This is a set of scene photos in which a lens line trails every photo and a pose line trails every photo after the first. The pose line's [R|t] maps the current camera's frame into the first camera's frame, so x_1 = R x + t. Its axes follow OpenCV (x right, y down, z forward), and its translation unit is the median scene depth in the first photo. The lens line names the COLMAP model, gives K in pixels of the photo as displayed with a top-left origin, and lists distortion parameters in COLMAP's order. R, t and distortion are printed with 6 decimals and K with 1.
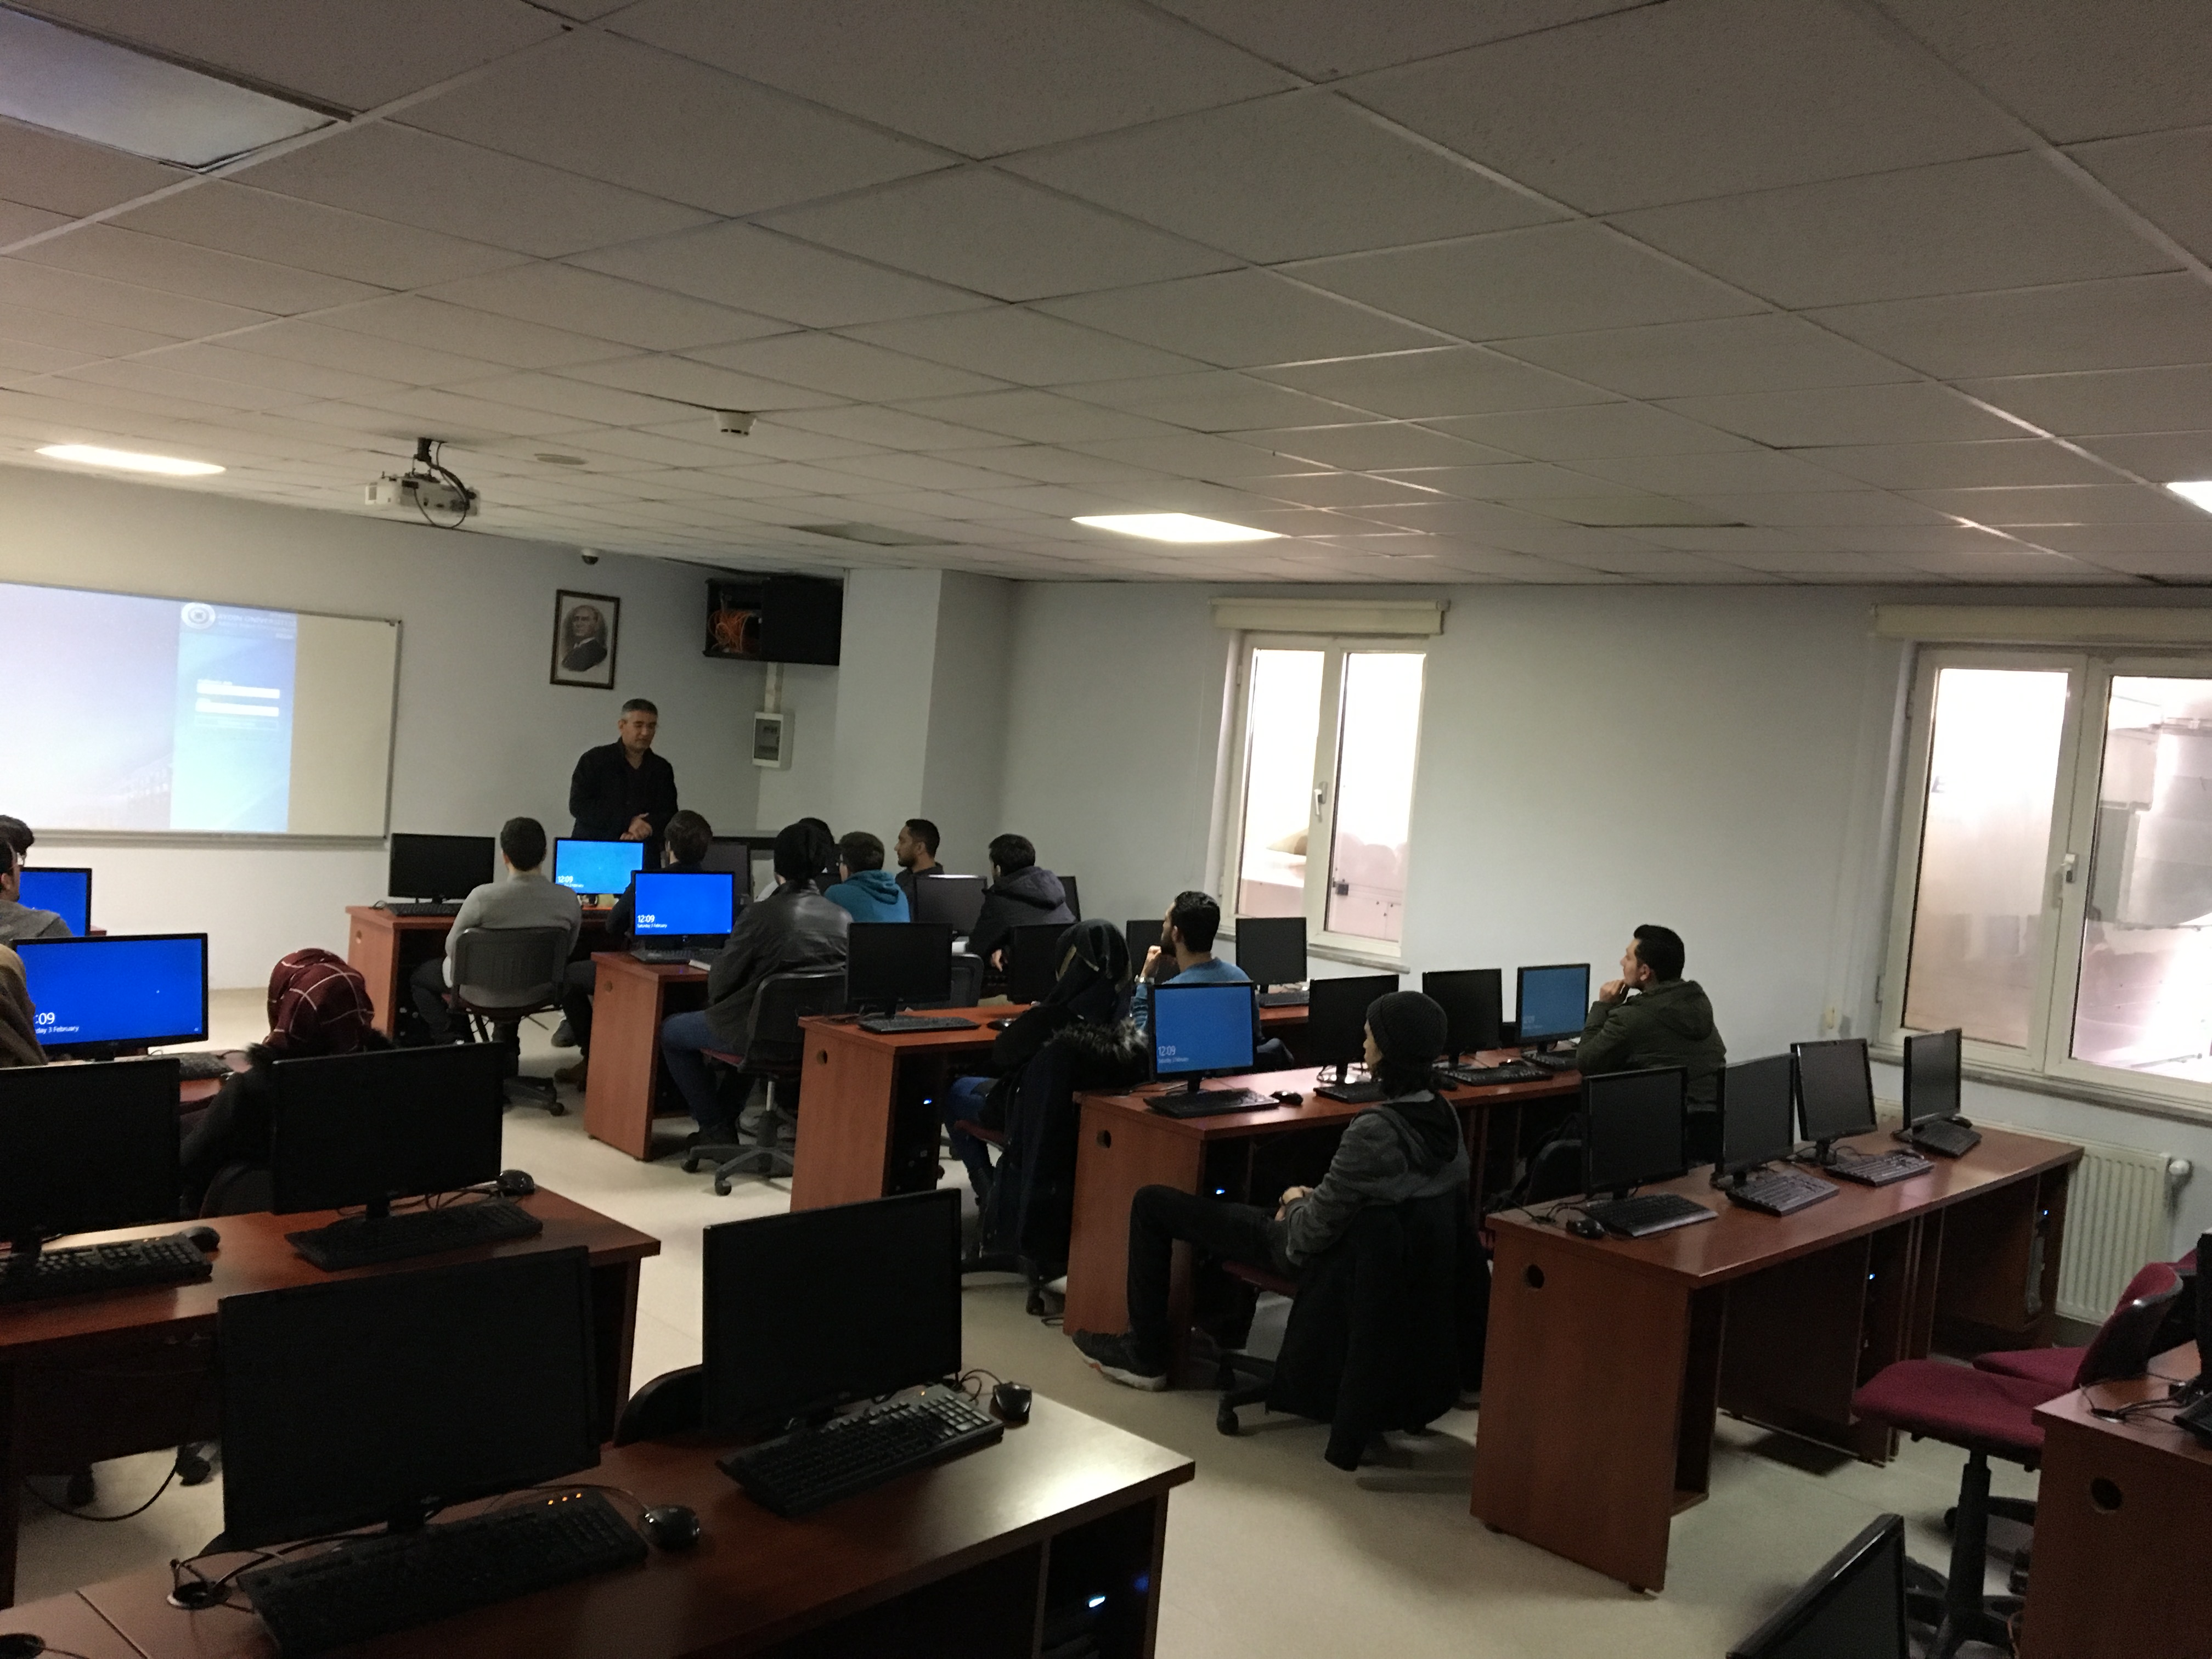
lens RADIAL K [[1843.6, 0, 1114.6], [0, 1843.6, 838.4], [0, 0, 1]] dist [0.016877, -0.010845]
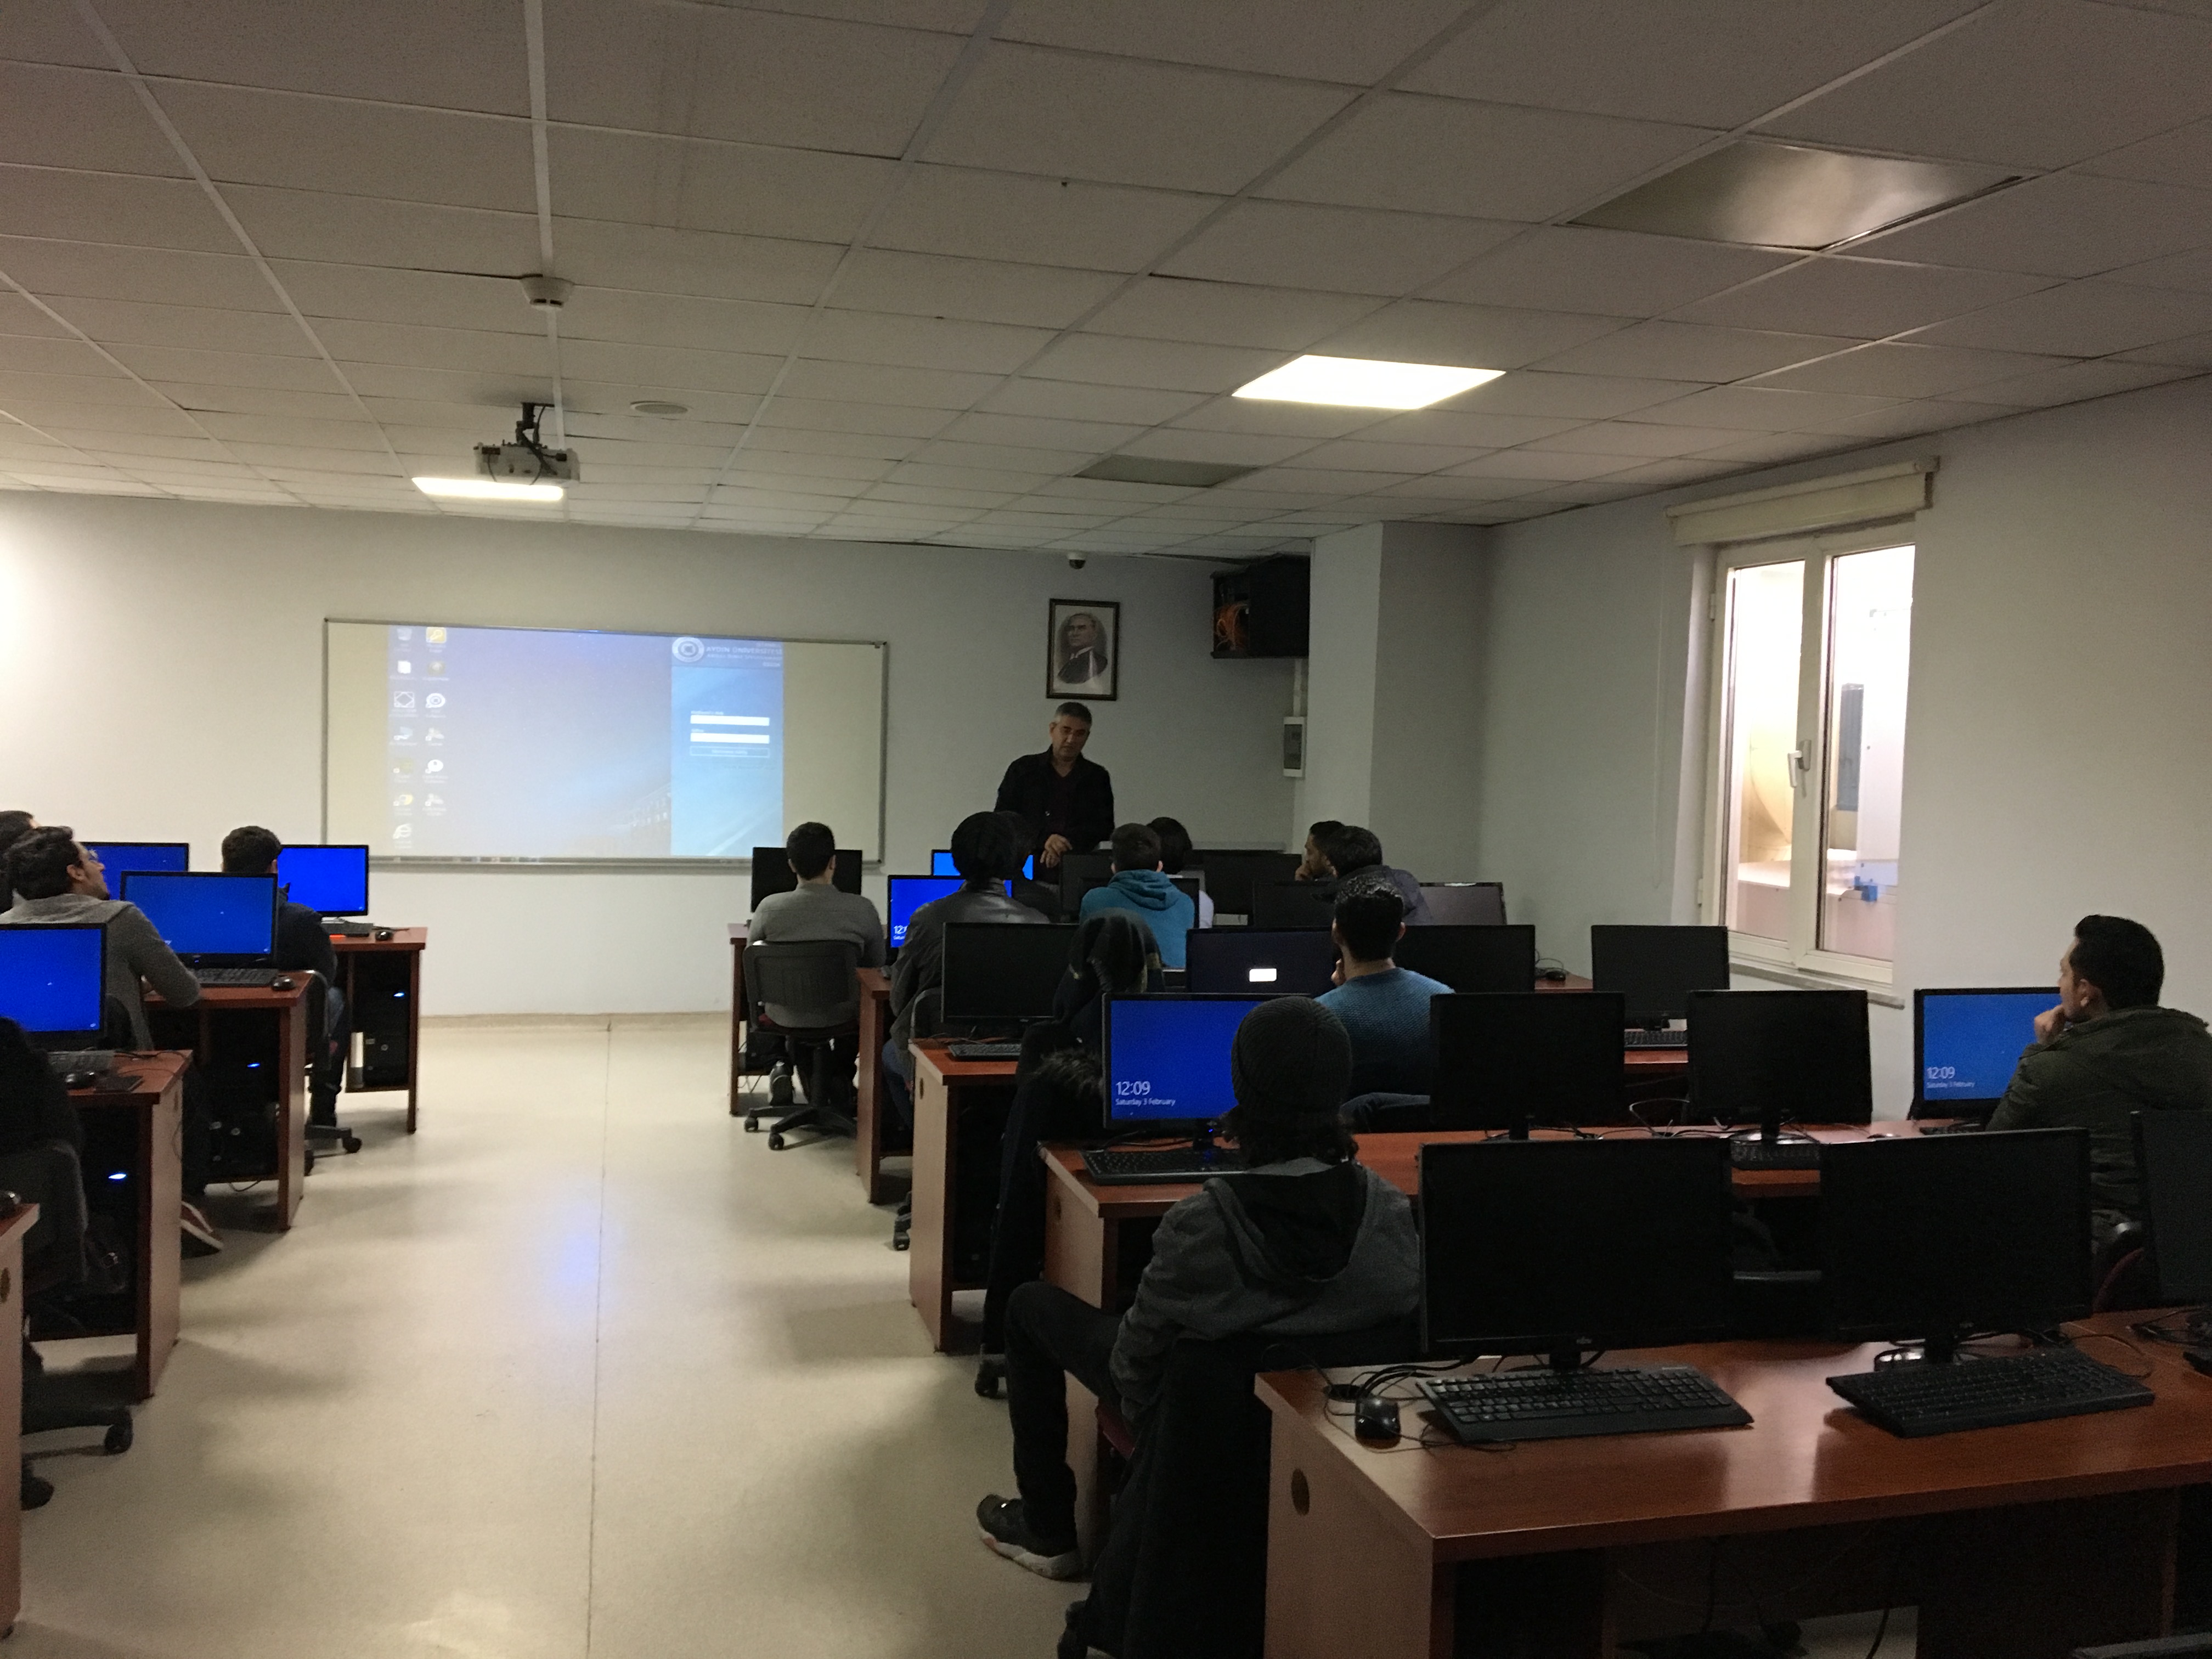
lens RADIAL K [[1843.6, 0, 1099.7], [0, 1843.6, 810.8], [0, 0, 1]] dist [0.016877, -0.010845]
pose [[0.861403, -0.040350, -0.506316, 0.226186], [0.015482, 0.998462, -0.053232, 0.028861], [0.507685, 0.038016, 0.860703, 0.234328]]
